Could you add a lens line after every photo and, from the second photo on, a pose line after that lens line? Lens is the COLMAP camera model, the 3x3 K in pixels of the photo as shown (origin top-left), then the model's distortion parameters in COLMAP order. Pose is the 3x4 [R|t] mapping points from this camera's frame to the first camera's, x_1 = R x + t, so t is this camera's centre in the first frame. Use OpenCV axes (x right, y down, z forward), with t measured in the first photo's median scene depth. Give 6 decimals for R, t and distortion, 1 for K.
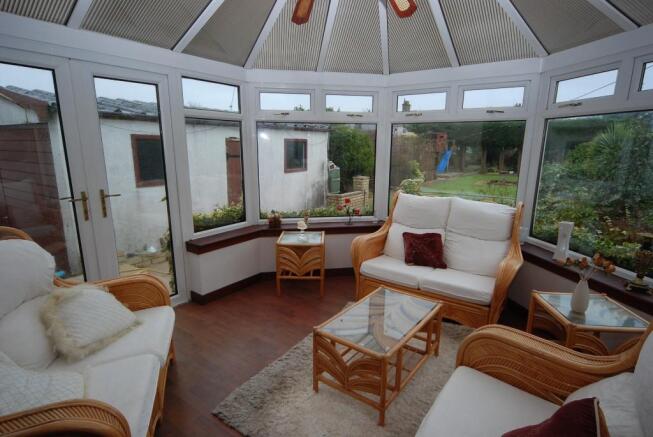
lens RADIAL K [[350.7, 0, 336.7], [0, 350.7, 227.1], [0, 0, 1]] dist [-0.004298, -0.011881]
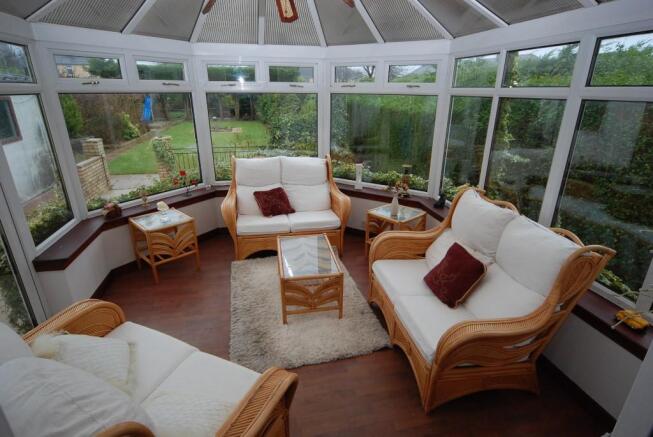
lens RADIAL K [[350.7, 0, 336.7], [0, 350.7, 227.1], [0, 0, 1]] dist [-0.004298, -0.011881]
pose [[0.663455, -0.270951, 0.697433, -0.495016], [0.158915, 0.961889, 0.222519, -0.092534], [-0.731146, -0.036799, 0.681228, -0.009368]]
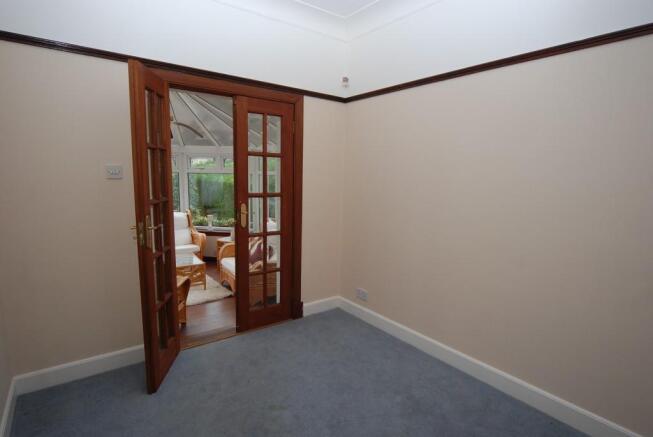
lens RADIAL K [[350.7, 0, 336.7], [0, 350.7, 227.1], [0, 0, 1]] dist [-0.004298, -0.011881]
pose [[0.301782, -0.142791, 0.942623, -1.231452], [0.190686, 0.977782, 0.087069, 0.020740], [-0.934113, 0.153469, 0.322305, -0.552912]]
